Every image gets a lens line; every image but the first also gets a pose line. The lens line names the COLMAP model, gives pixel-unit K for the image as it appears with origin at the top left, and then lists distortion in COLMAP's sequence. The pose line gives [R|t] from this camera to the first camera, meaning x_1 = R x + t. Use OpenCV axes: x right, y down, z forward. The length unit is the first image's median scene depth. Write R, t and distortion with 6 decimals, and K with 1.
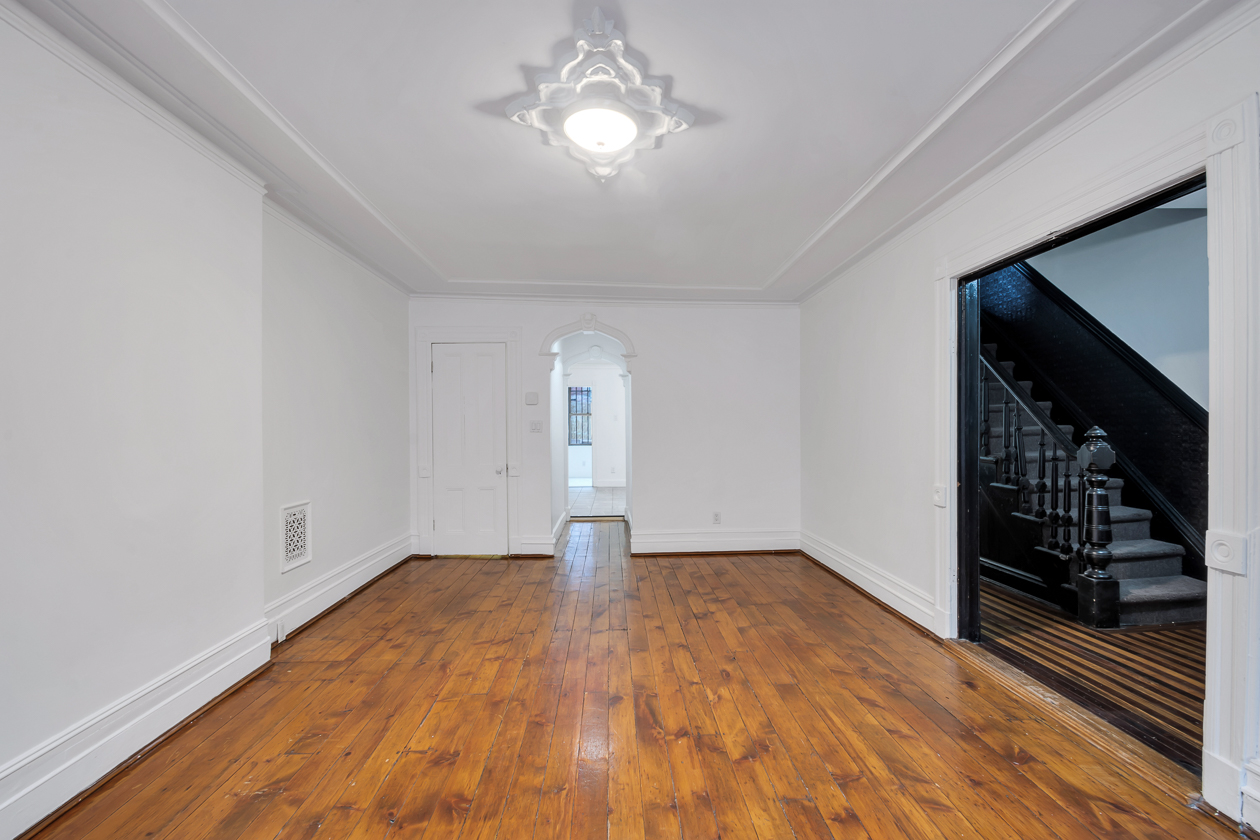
lens RADIAL K [[547.4, 0, 636.8], [0, 547.4, 427.9], [0, 0, 1]] dist [0.007564, -0.012037]
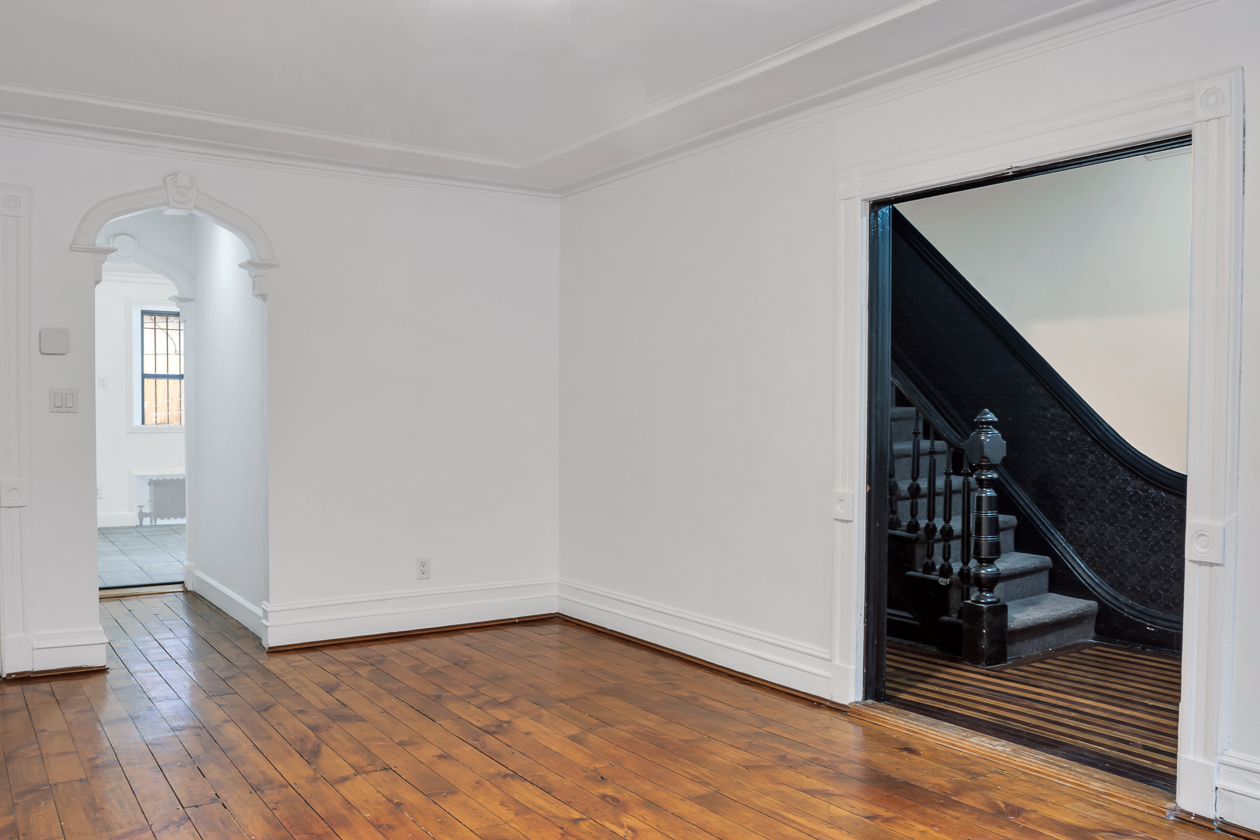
lens RADIAL K [[1049.2, 0, 631.7], [0, 1049.2, 432.0], [0, 0, 1]] dist [-0.051280, -0.004402]
pose [[0.865191, -0.003560, 0.501429, -0.344371], [-0.008555, 0.999724, 0.021859, 0.001482], [-0.501369, -0.023202, 0.864923, -0.029716]]
